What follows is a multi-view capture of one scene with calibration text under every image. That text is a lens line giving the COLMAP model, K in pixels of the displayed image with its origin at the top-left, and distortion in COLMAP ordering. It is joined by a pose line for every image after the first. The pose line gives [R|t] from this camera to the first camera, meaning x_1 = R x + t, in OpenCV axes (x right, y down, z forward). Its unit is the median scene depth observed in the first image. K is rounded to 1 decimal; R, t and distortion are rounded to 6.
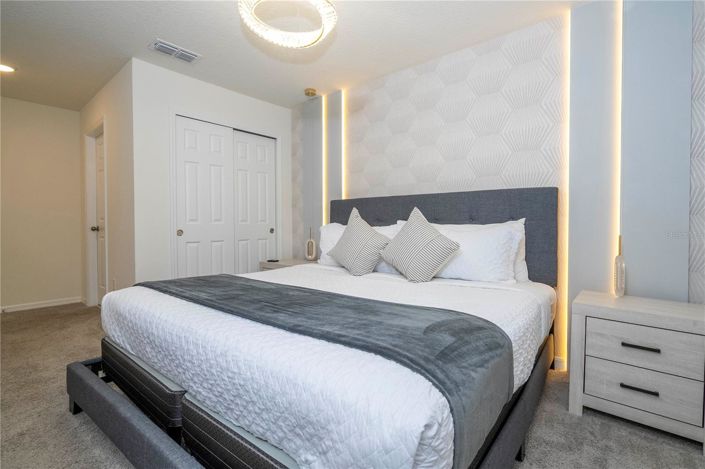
lens RADIAL K [[321.7, 0, 355.8], [0, 321.7, 228.9], [0, 0, 1]] dist [0.005401, 0.000872]
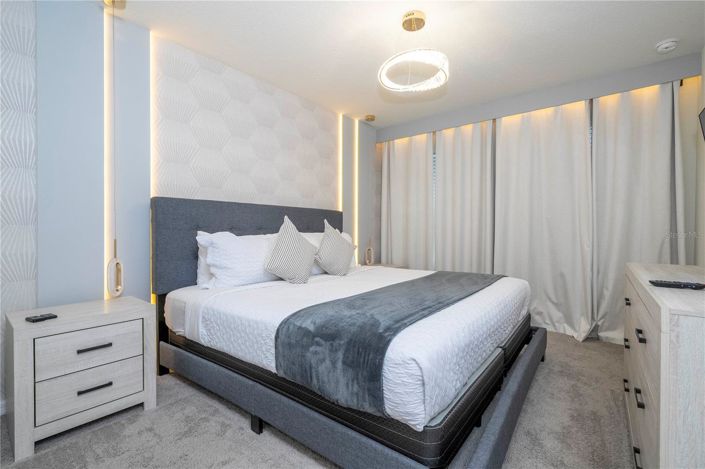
lens RADIAL K [[321.7, 0, 355.2], [0, 321.7, 232.9], [0, 0, 1]] dist [0.005401, 0.000872]
pose [[-0.018814, -0.010250, 0.999770, -0.716406], [0.020243, 0.999739, 0.010631, -0.017668], [-0.999618, 0.020439, -0.018602, 0.601974]]
